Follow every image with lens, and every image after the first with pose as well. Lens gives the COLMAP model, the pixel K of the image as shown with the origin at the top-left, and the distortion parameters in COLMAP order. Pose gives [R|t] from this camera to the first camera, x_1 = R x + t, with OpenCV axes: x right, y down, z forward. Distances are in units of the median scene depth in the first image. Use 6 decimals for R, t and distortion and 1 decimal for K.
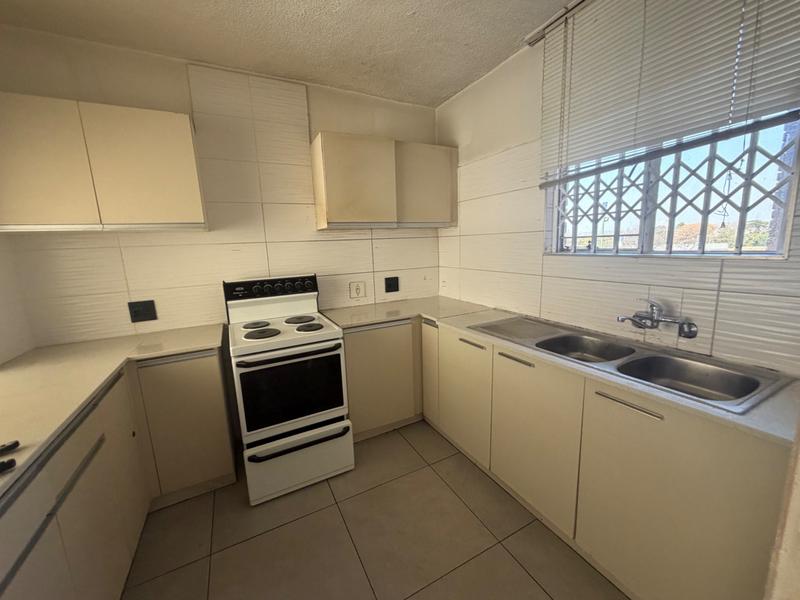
lens RADIAL K [[320.6, 0, 402.5], [0, 320.6, 299.8], [0, 0, 1]] dist [0.003323, 0.000132]
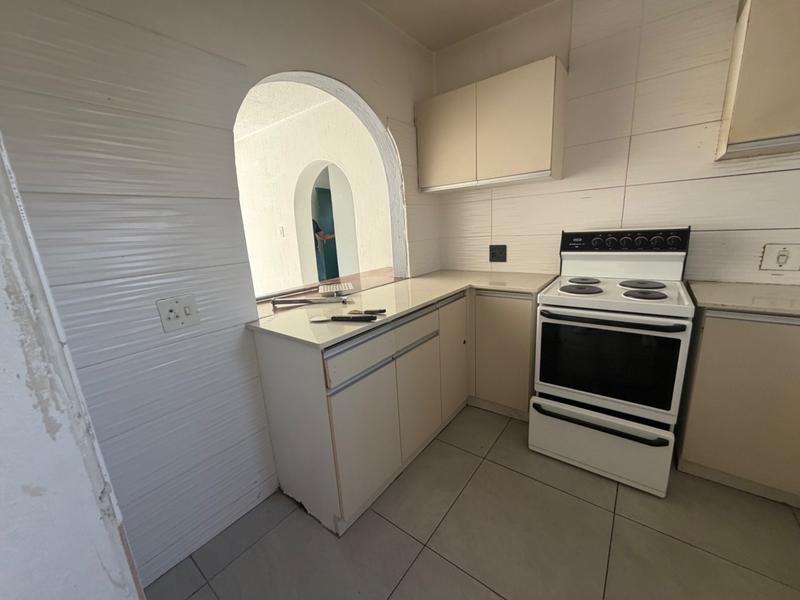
lens RADIAL K [[320.6, 0, 401.5], [0, 320.6, 299.2], [0, 0, 1]] dist [0.003323, 0.000132]
pose [[0.422129, 0.216733, -0.880247, 0.145395], [-0.116218, 0.975926, 0.184558, 0.023015], [0.899055, 0.024394, 0.437155, 0.142948]]
